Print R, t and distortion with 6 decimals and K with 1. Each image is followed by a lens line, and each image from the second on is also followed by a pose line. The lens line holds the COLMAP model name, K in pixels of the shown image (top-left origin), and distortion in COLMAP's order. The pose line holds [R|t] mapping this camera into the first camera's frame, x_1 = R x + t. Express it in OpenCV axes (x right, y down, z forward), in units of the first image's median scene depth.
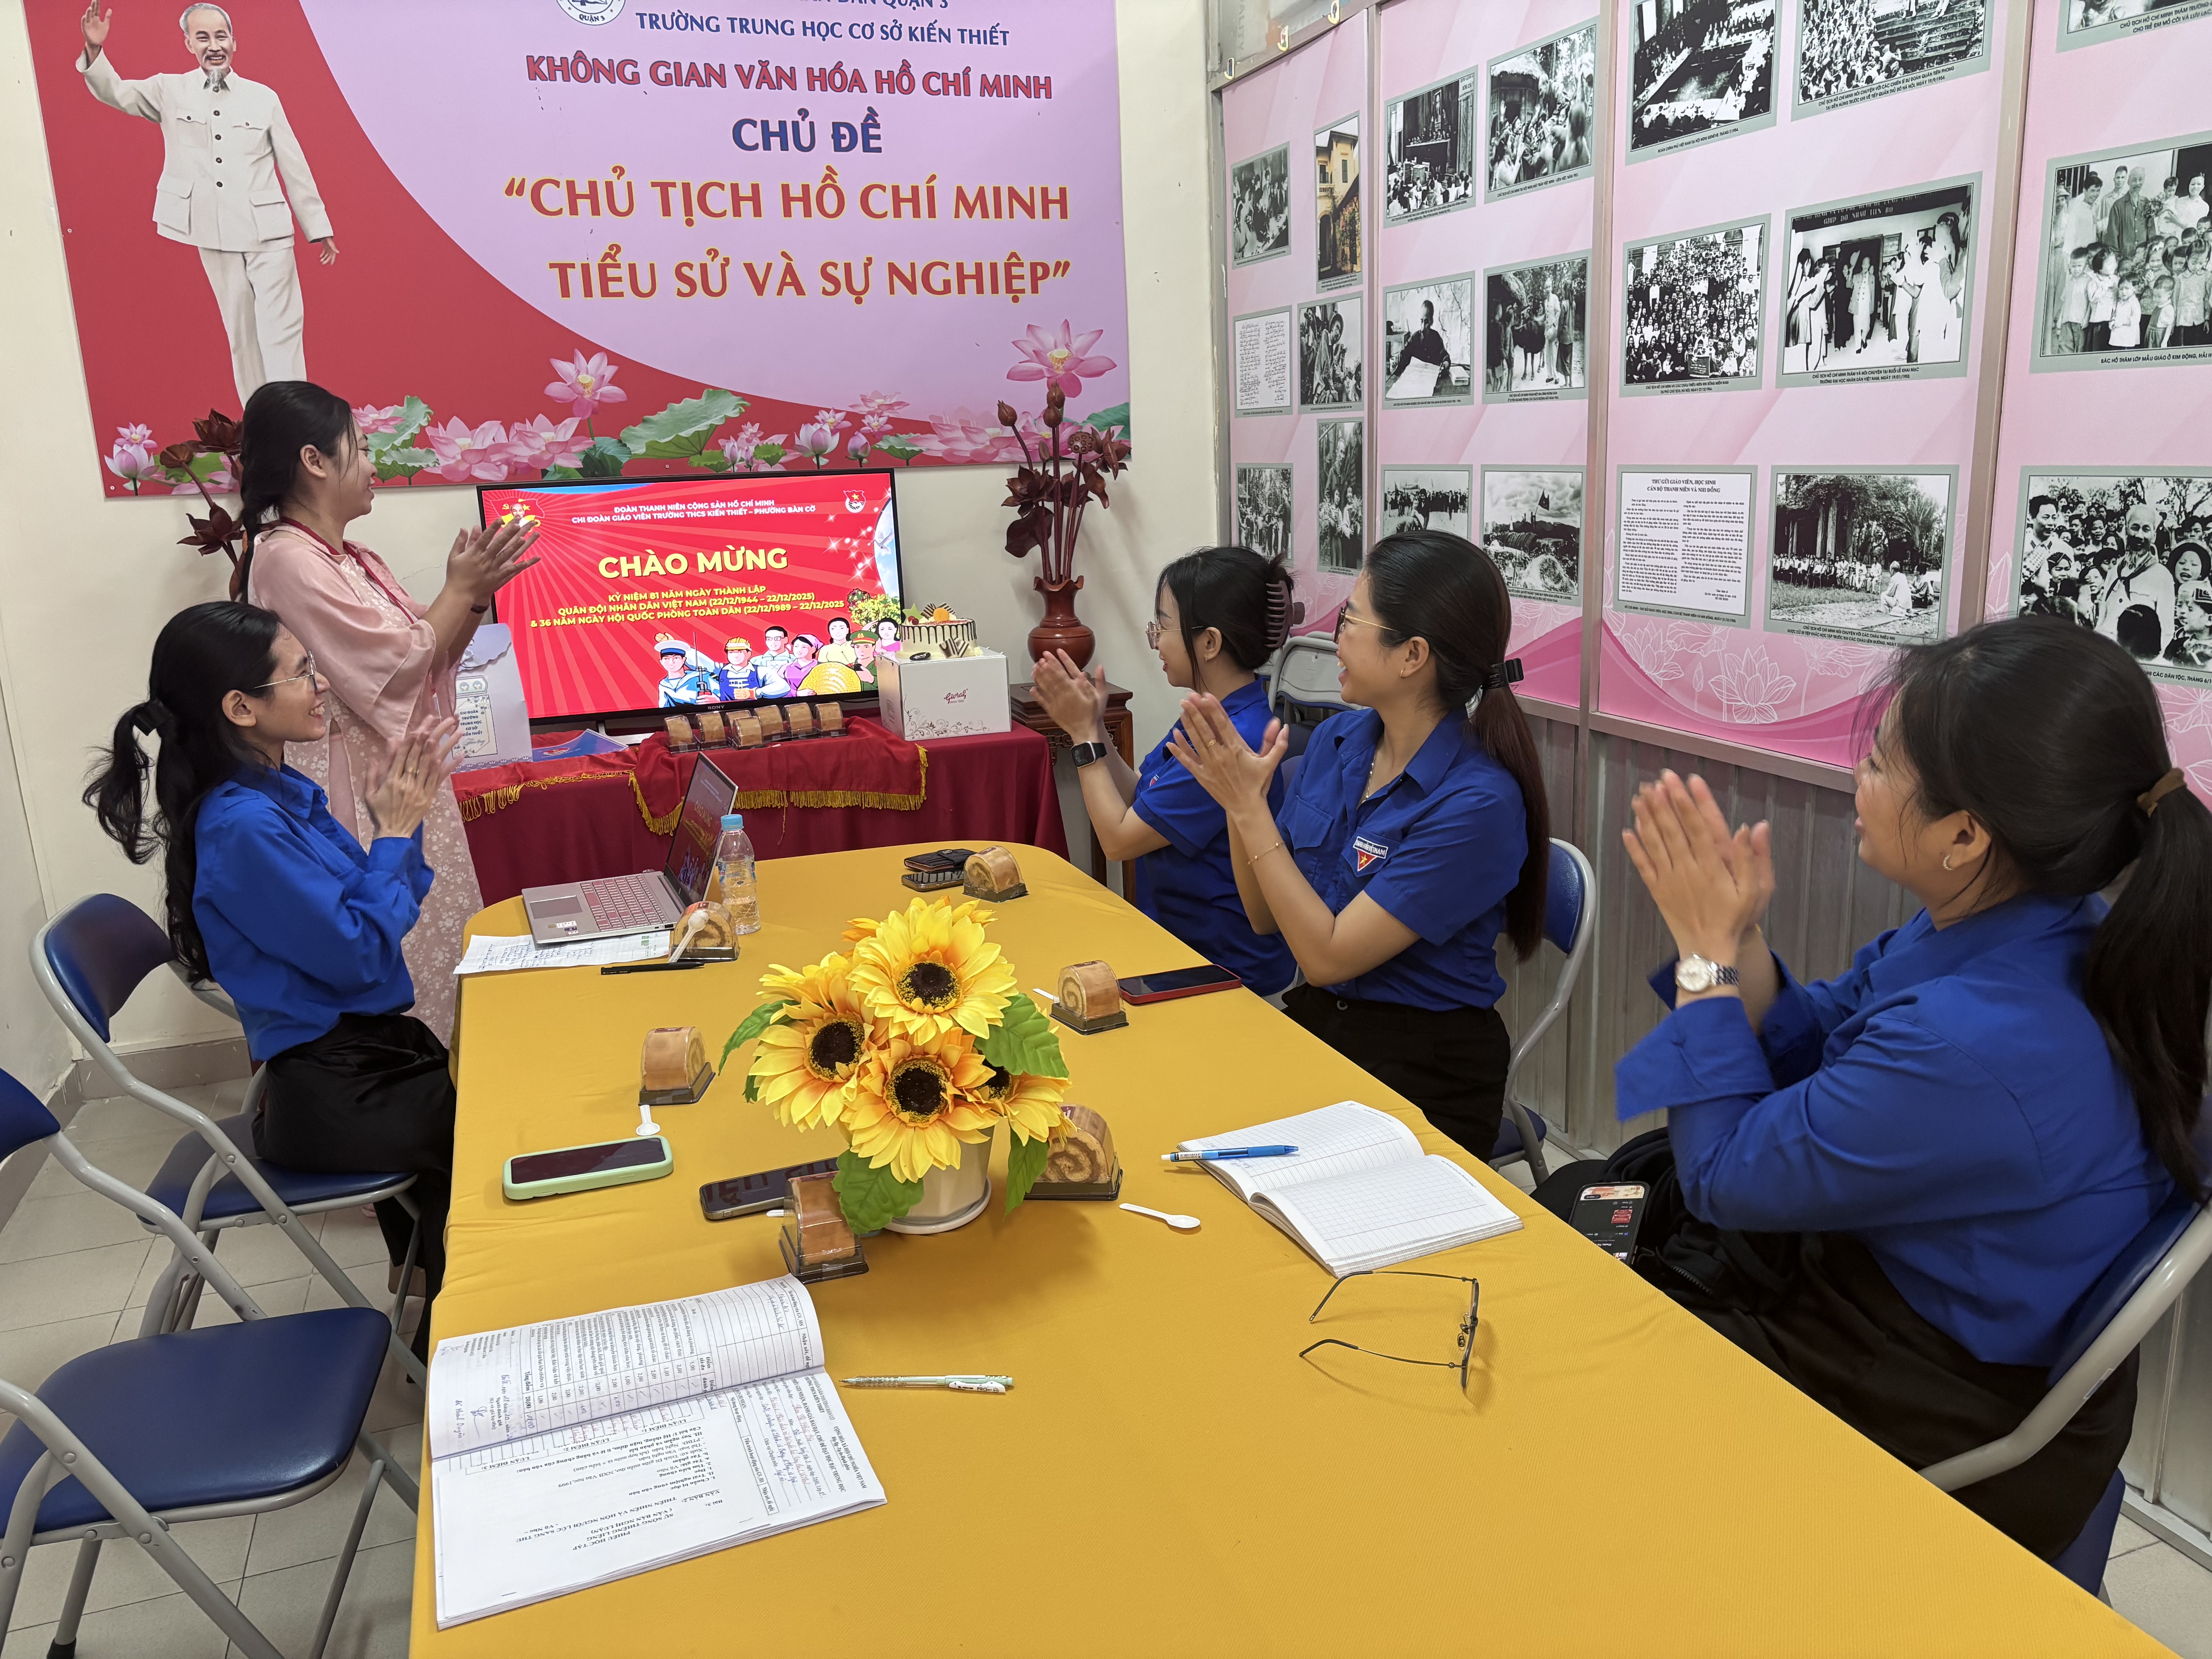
lens RADIAL K [[1672.6, 0, 1123.0], [0, 1672.6, 827.9], [0, 0, 1]] dist [0.036177, -0.037333]
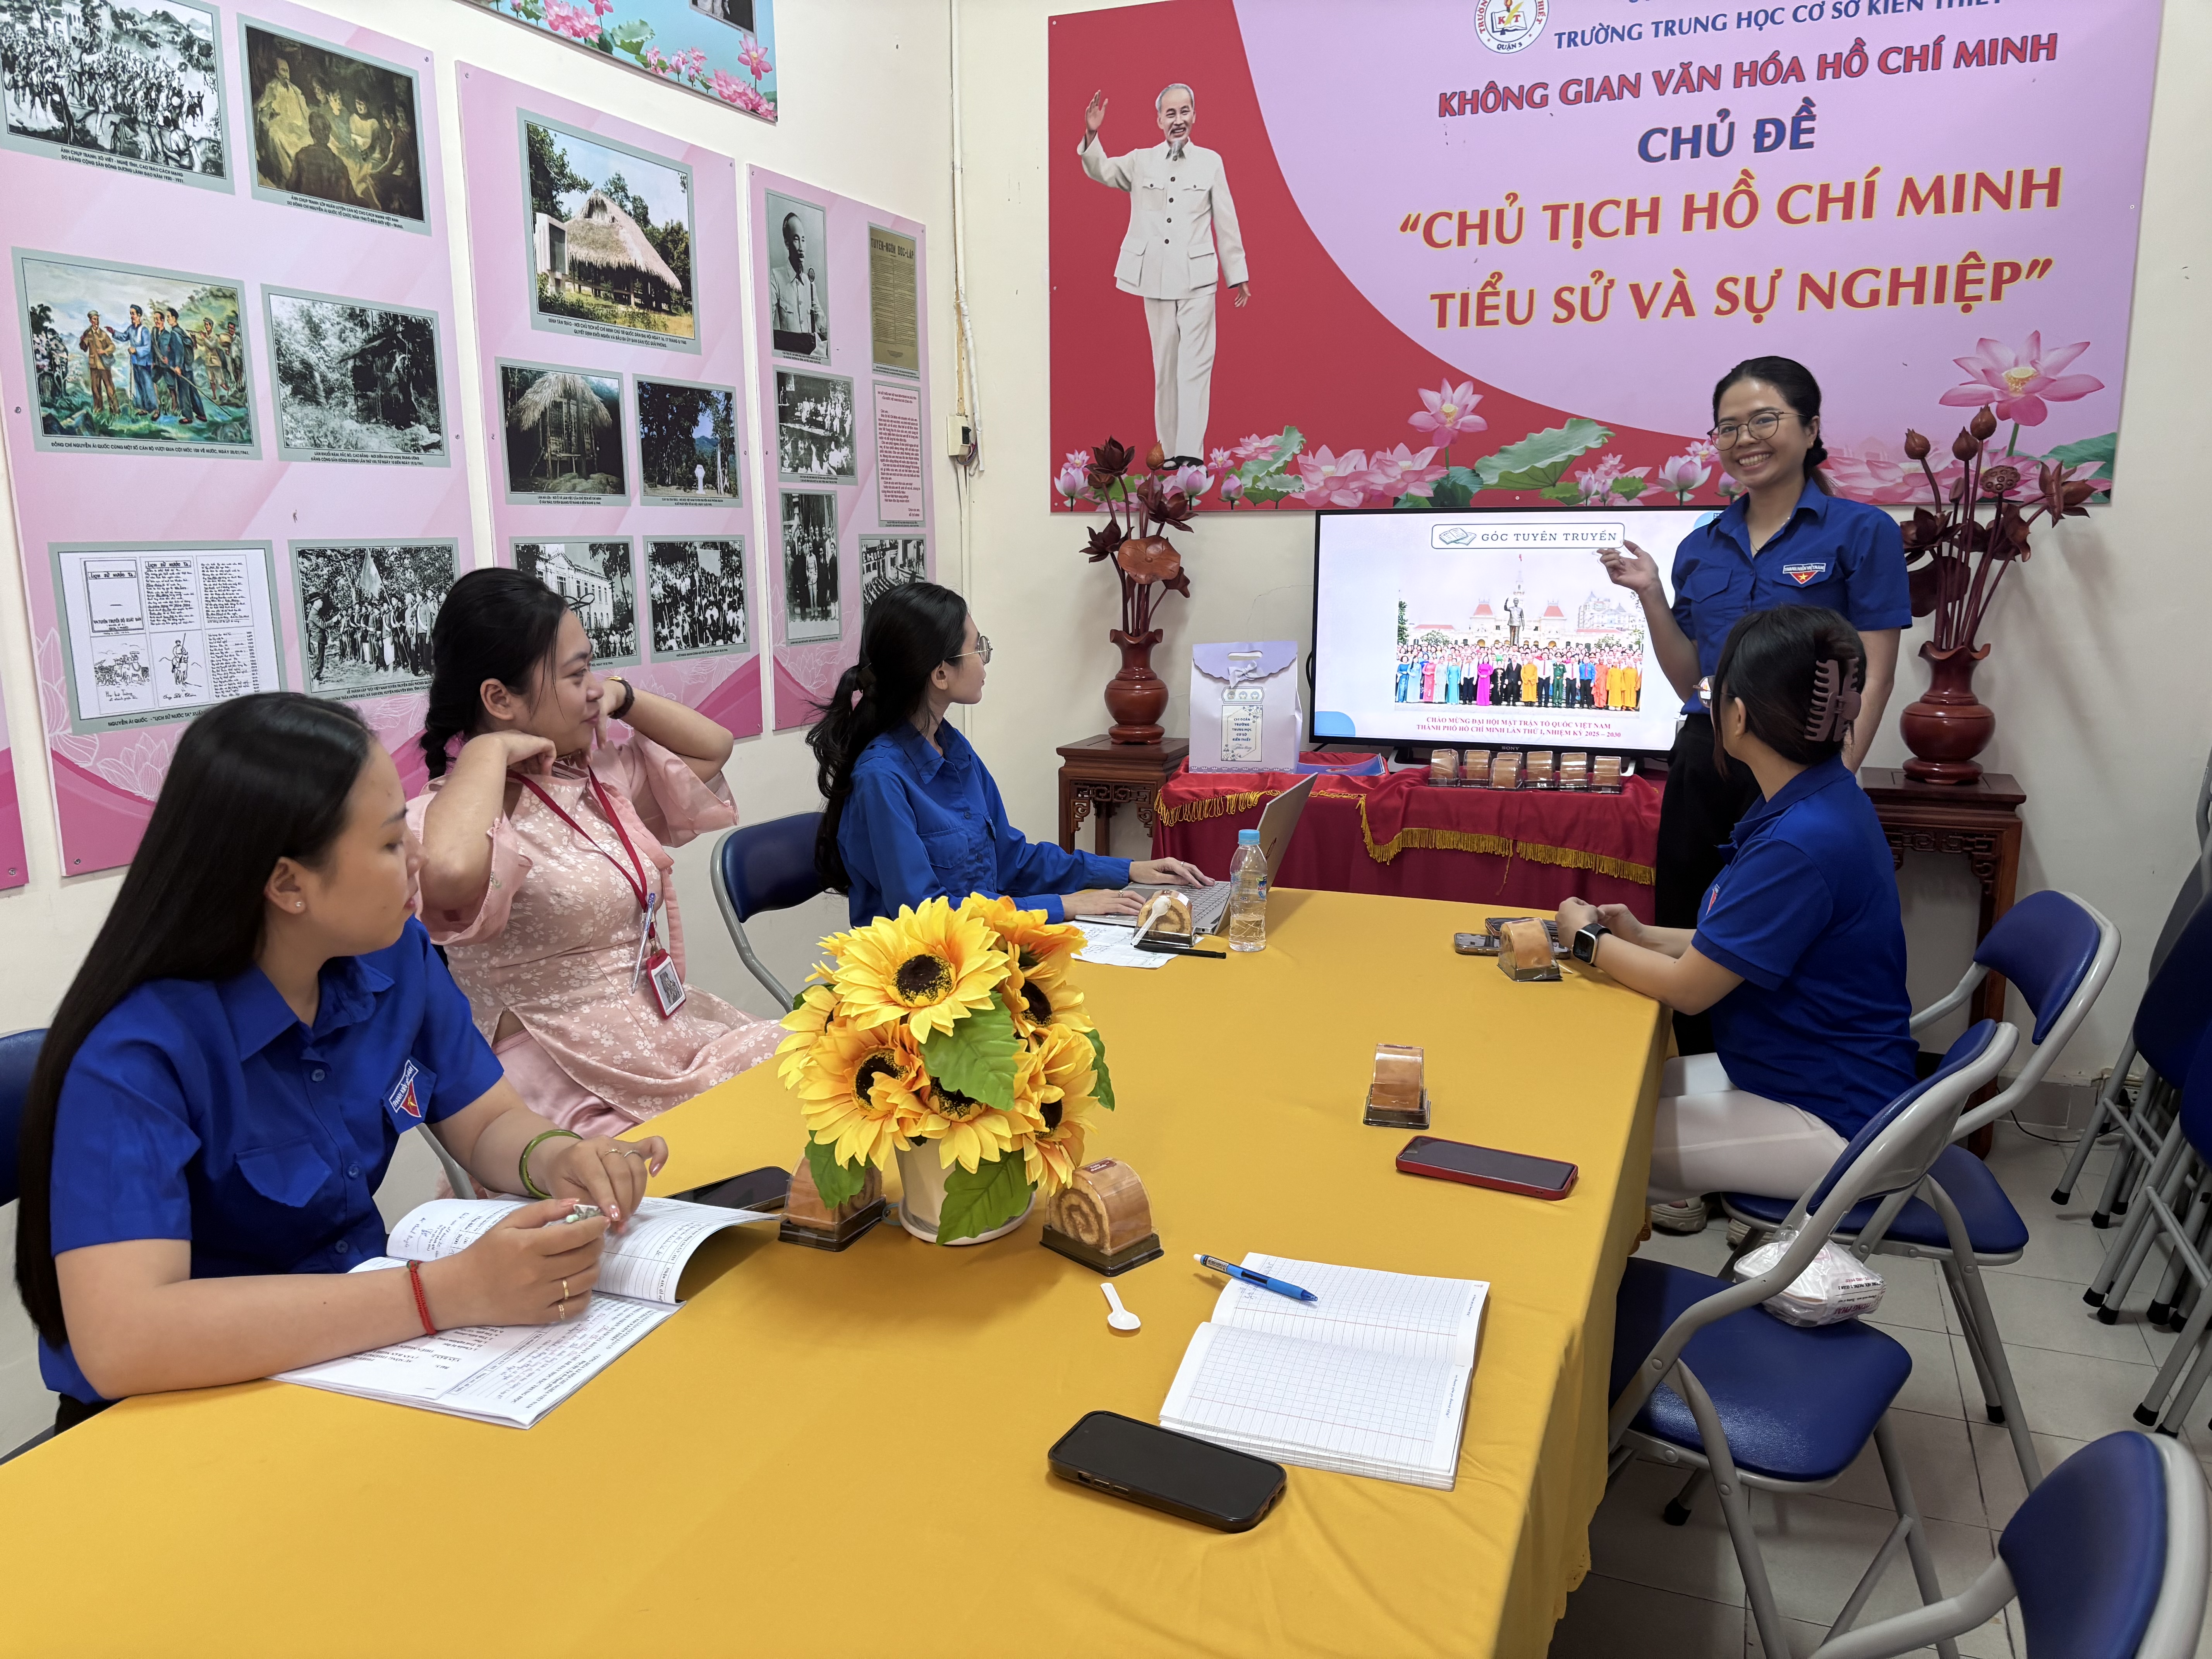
lens RADIAL K [[1672.6, 0, 1087.3], [0, 1672.6, 842.5], [0, 0, 1]] dist [0.036177, -0.037333]
pose [[0.739765, 0.160003, -0.653565, 0.215352], [-0.177782, 0.983277, 0.039492, -0.014103], [0.648954, 0.086977, 0.755840, 0.126407]]
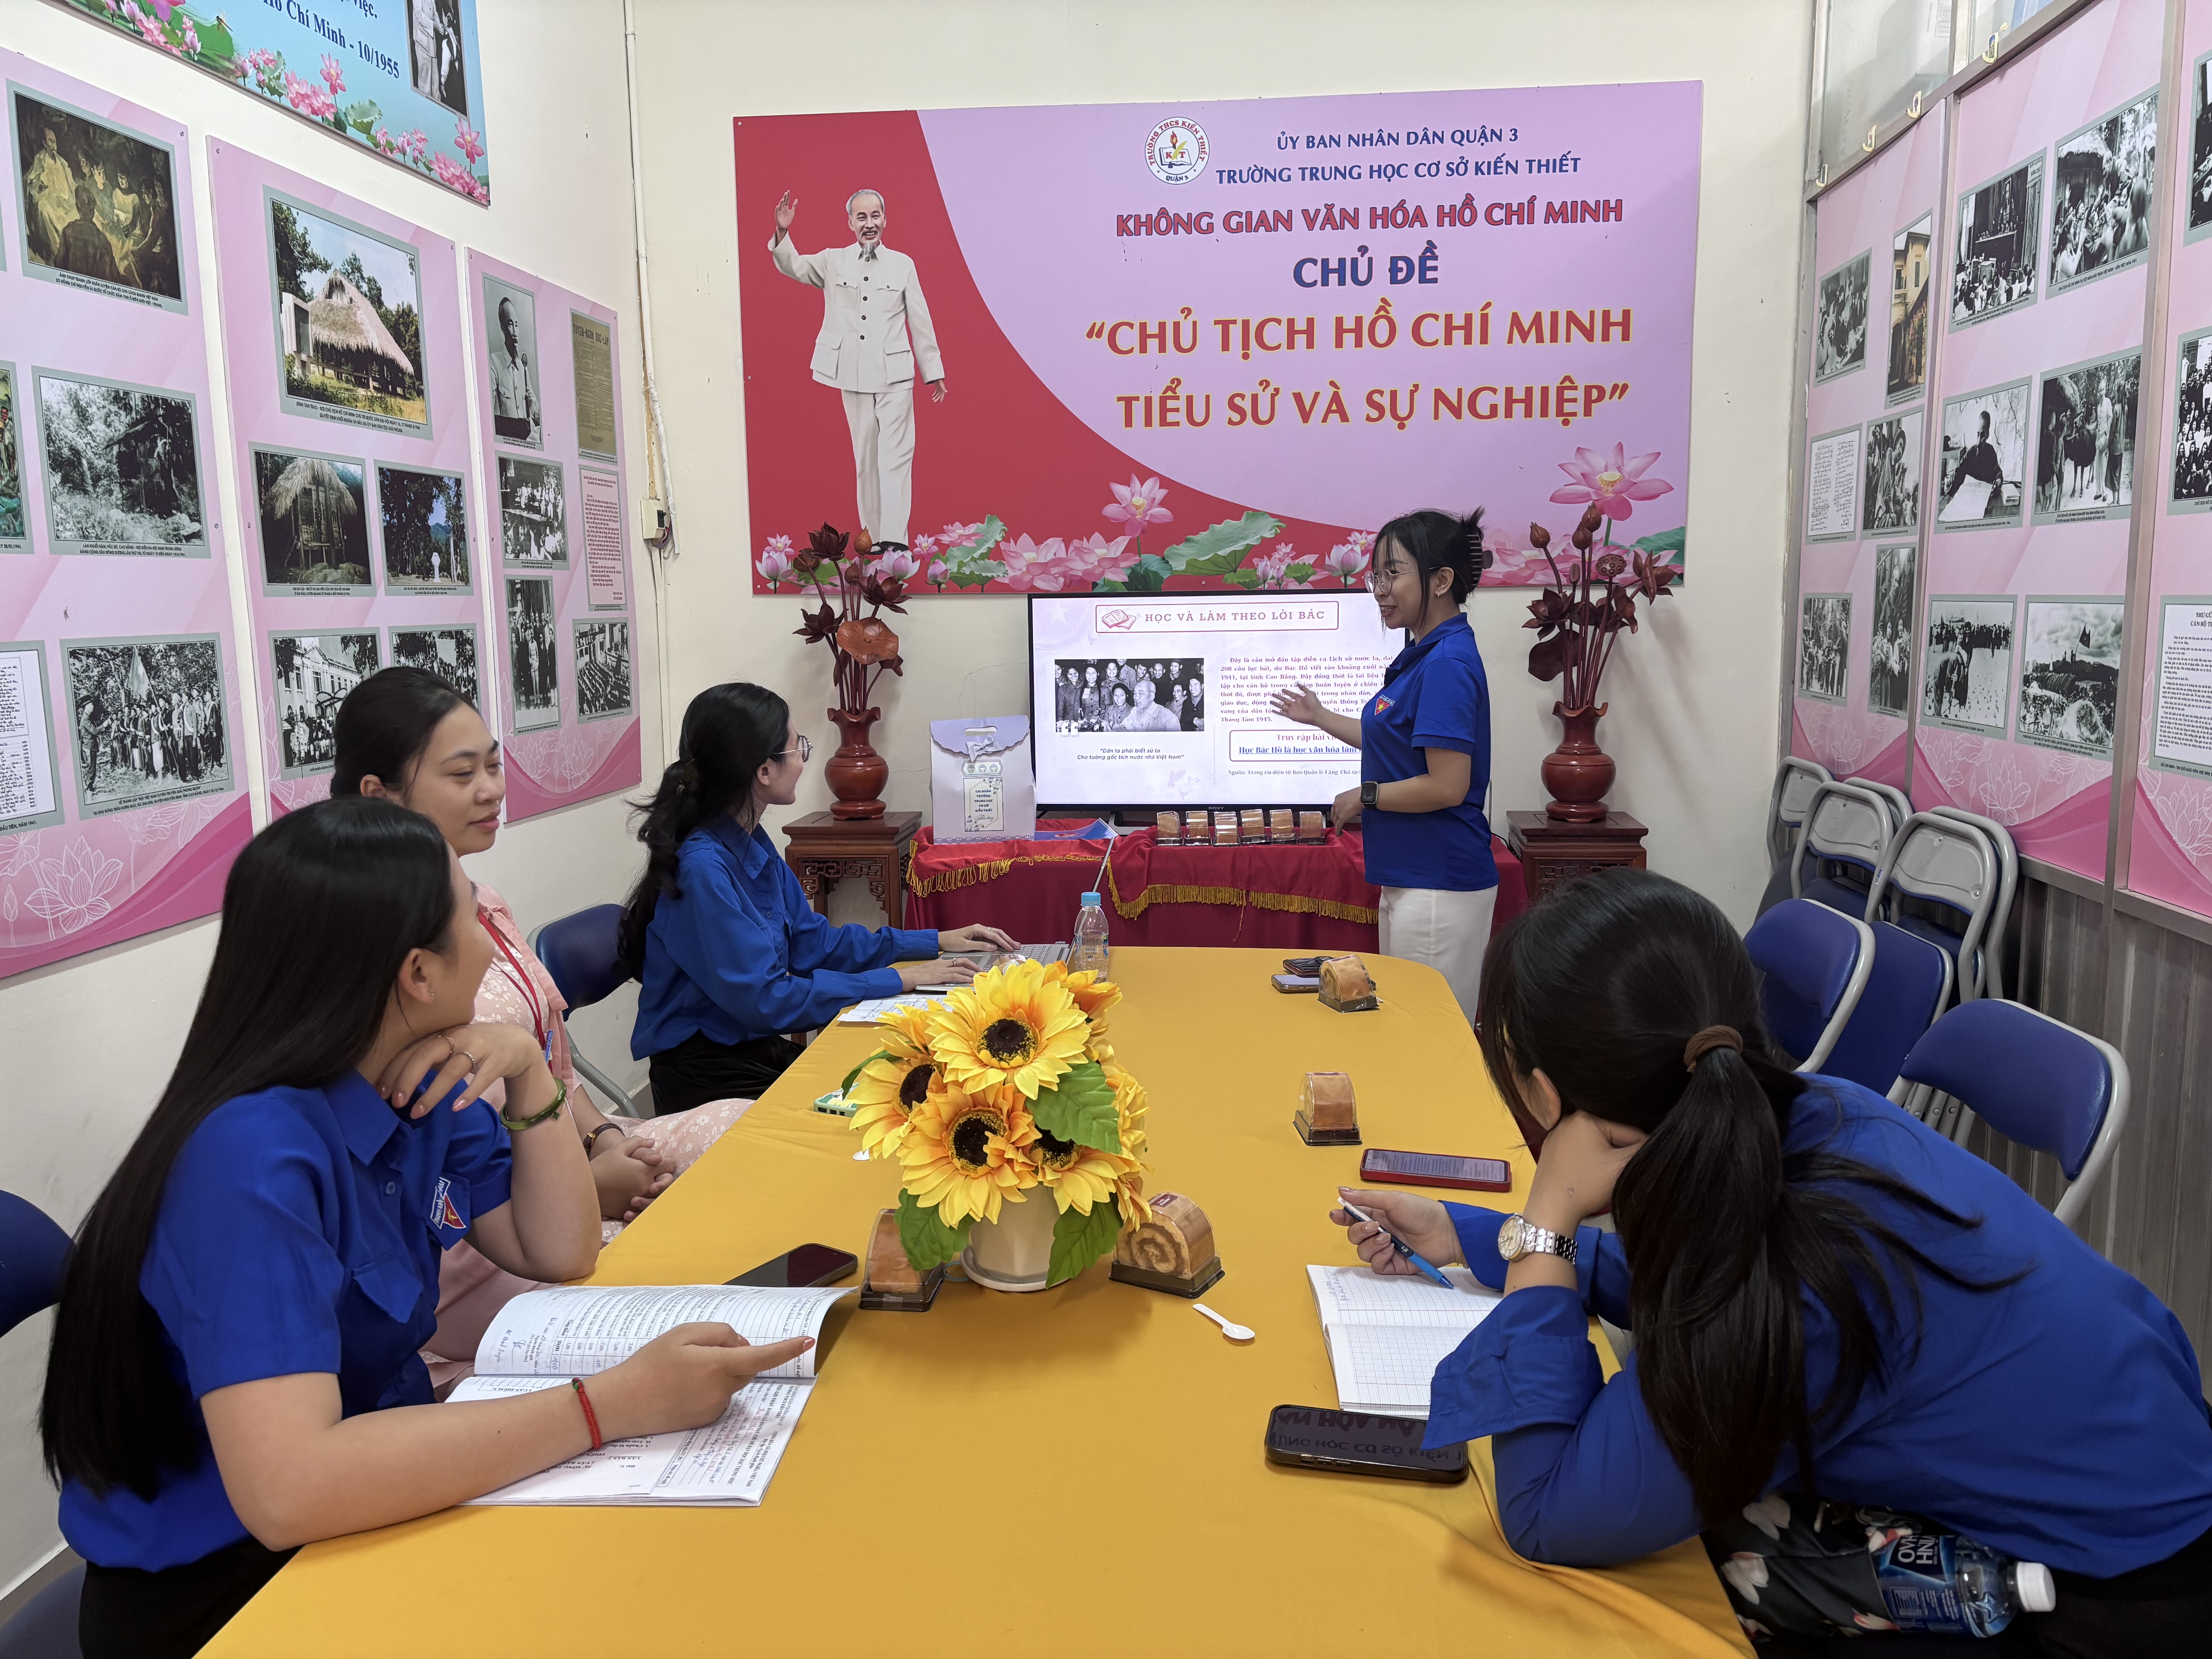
lens RADIAL K [[1672.6, 0, 1117.8], [0, 1672.6, 825.4], [0, 0, 1]] dist [0.036177, -0.037333]
pose [[0.904870, 0.085594, -0.416995, 0.138281], [-0.119550, 0.991250, -0.055953, 0.004363], [0.408557, 0.100481, 0.907185, 0.030647]]
